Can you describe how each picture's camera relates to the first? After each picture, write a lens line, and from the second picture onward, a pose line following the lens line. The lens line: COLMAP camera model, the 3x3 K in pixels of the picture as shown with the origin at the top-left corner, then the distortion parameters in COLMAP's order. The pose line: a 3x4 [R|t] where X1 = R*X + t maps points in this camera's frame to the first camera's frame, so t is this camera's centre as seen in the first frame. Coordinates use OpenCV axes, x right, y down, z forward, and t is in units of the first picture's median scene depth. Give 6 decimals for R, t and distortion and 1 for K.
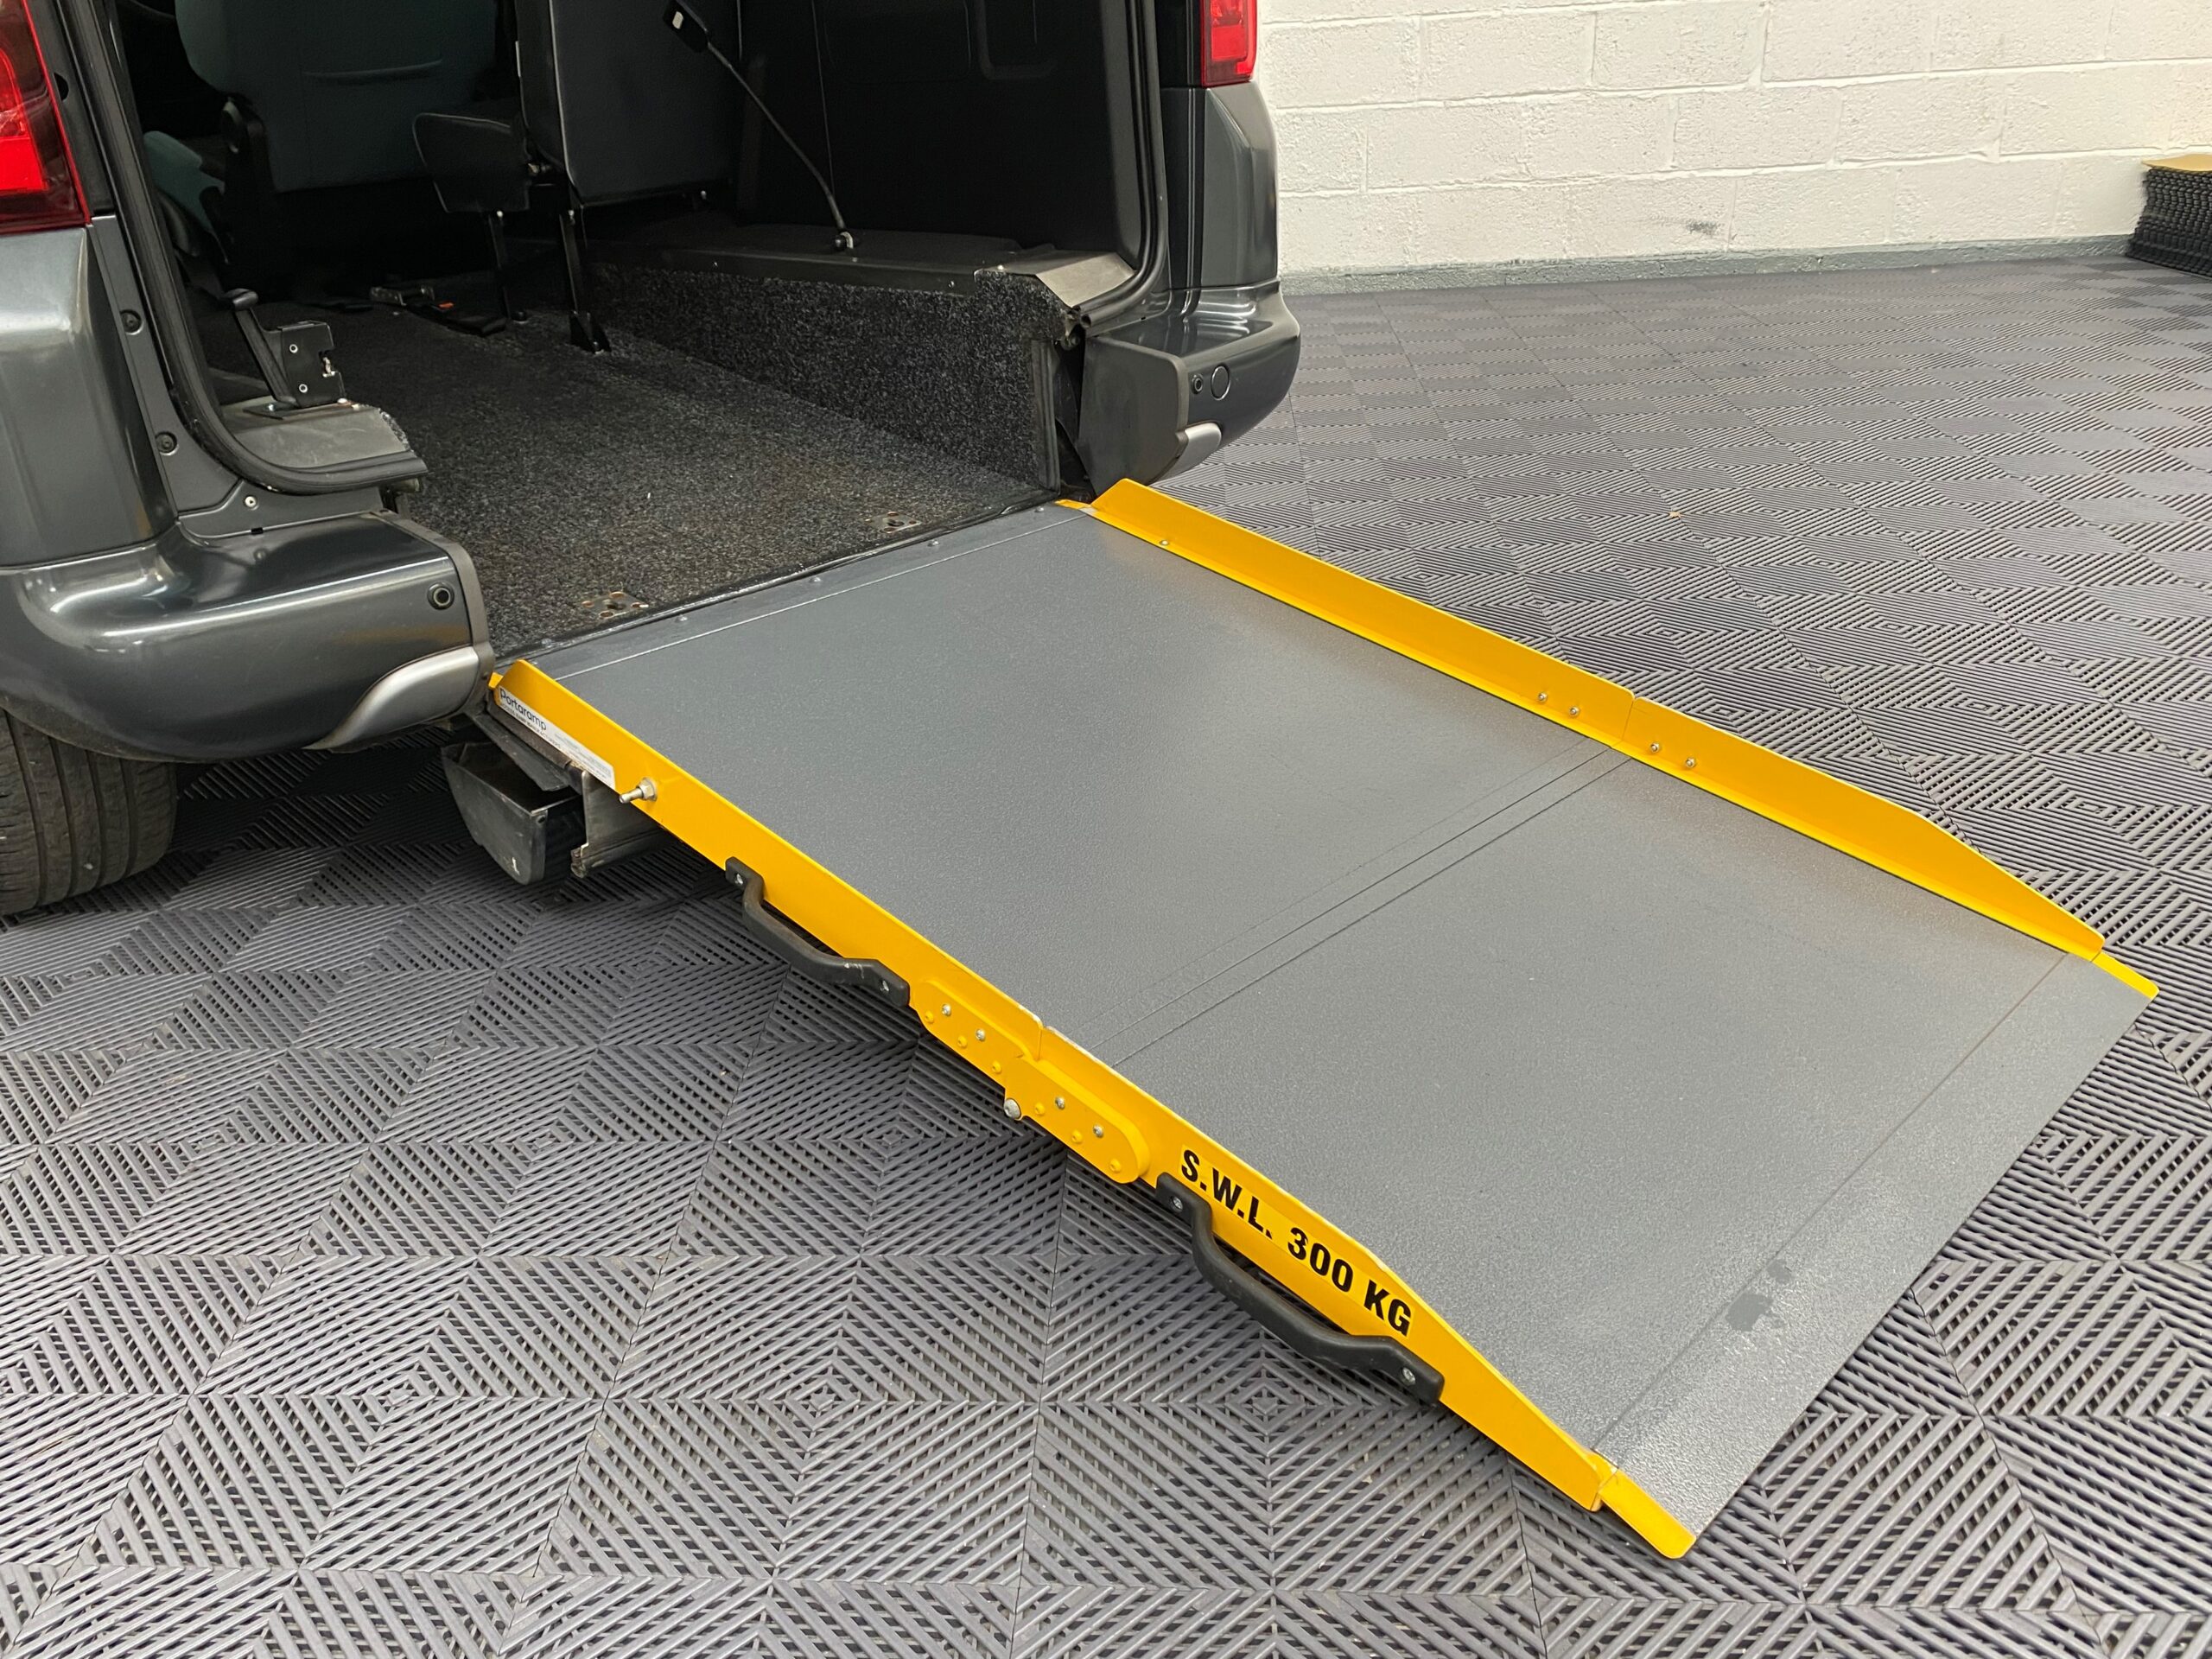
lens RADIAL K [[1720.8, 0, 1034.5], [0, 1720.8, 866.7], [0, 0, 1]] dist [0.006565, -0.000125]
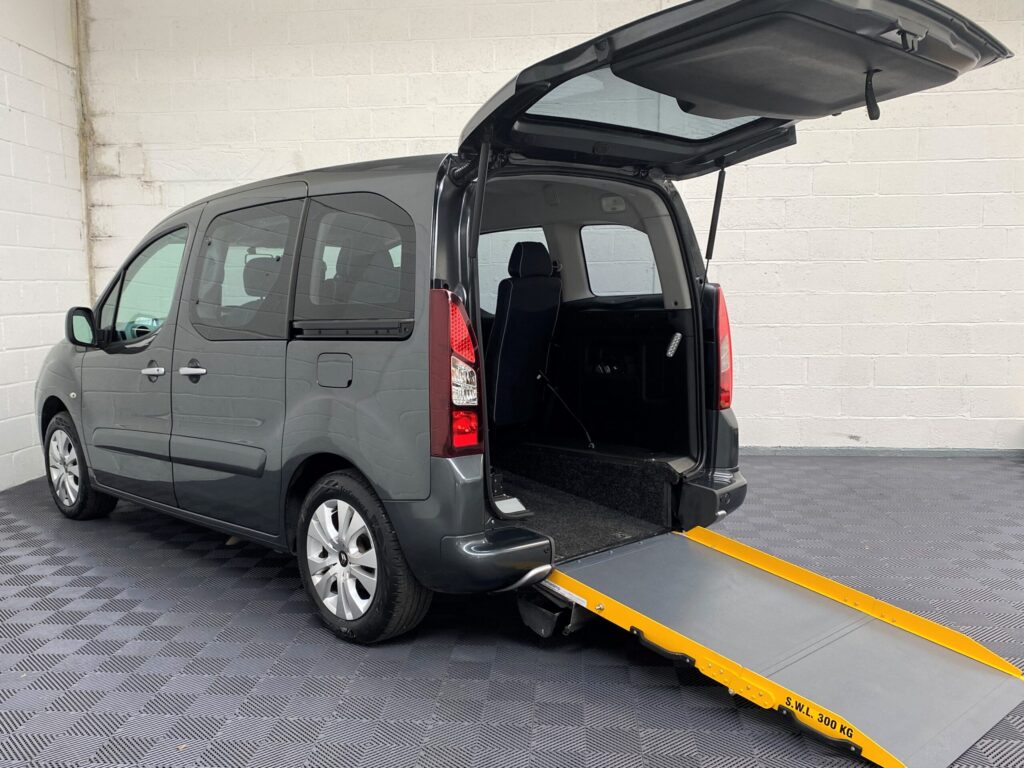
lens RADIAL K [[942.4, 0, 475.8], [0, 942.4, 430.0], [0, 0, 1]] dist [0.069181, -0.118504]
pose [[0.998755, 0.049817, -0.002514, -0.338514], [-0.048146, 0.949623, -0.309673, 0.153100], [-0.013040, 0.309408, 0.950840, -0.654131]]
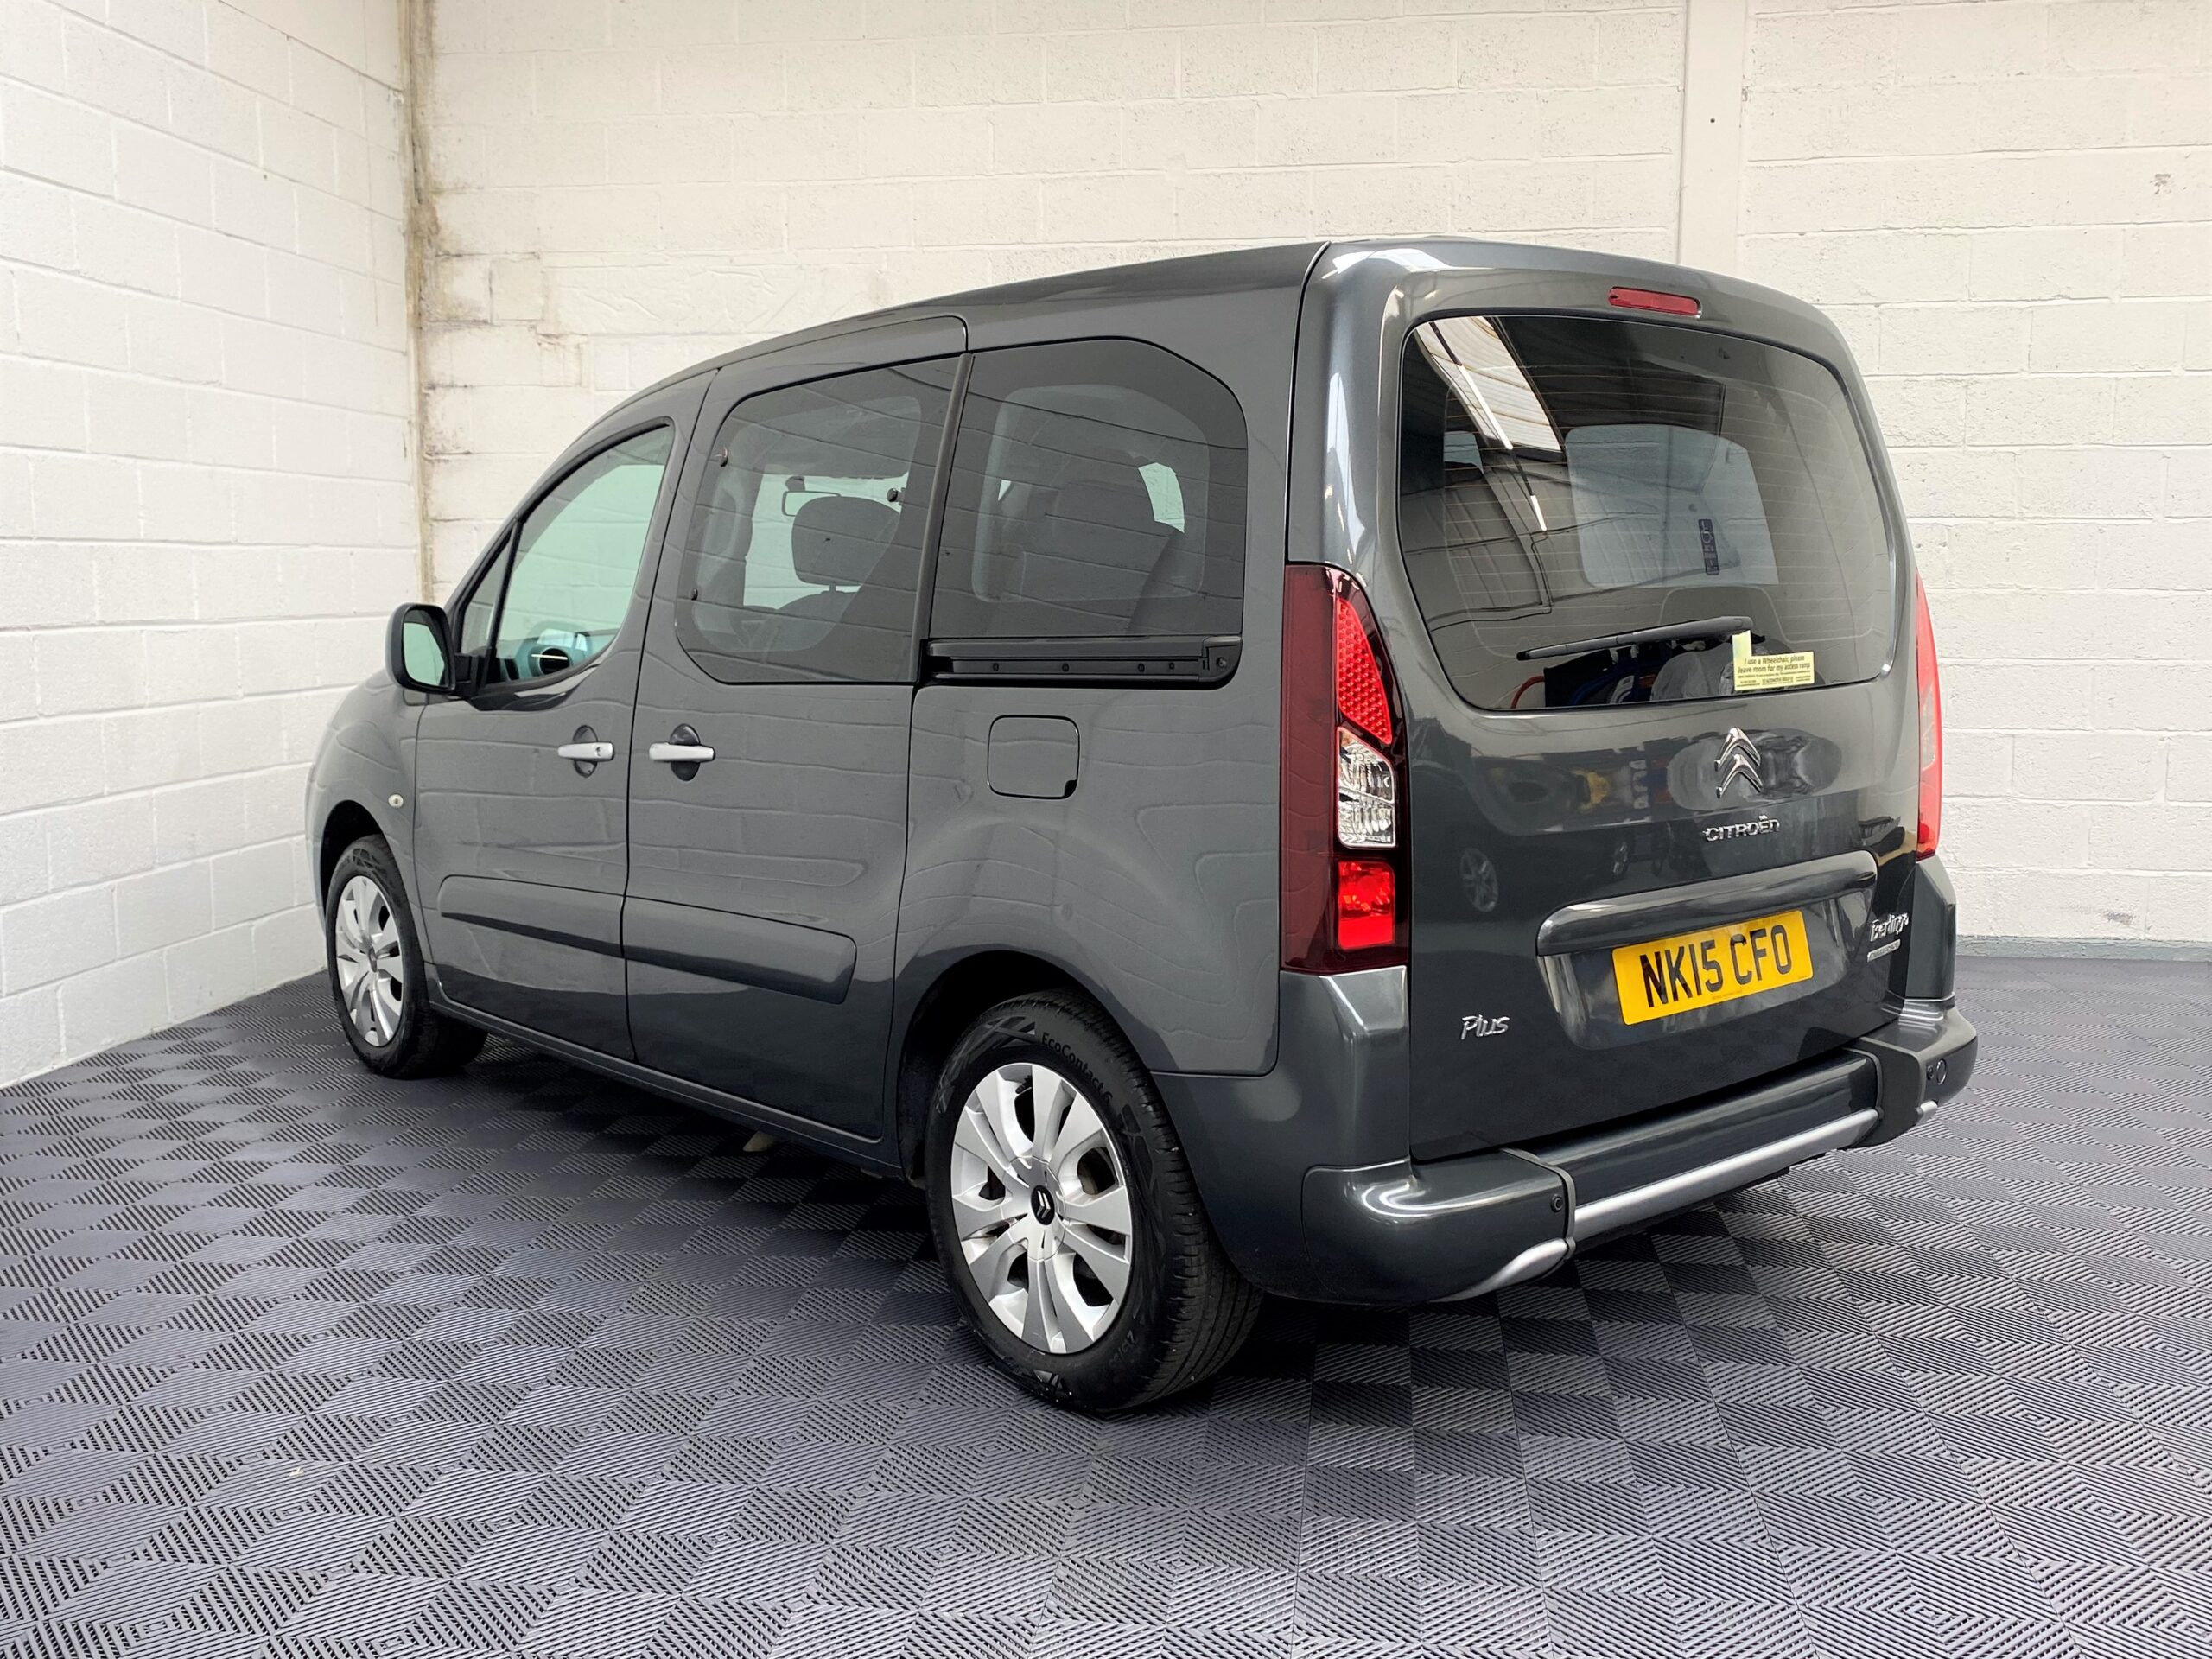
lens RADIAL K [[1969.7, 0, 1102.4], [0, 1969.7, 826.9], [0, 0, 1]] dist [0.035488, -0.028555]
pose [[0.997118, 0.064586, -0.039813, -0.462598], [-0.074109, 0.941523, -0.328697, 0.087030], [0.016256, 0.330700, 0.943596, -0.491874]]
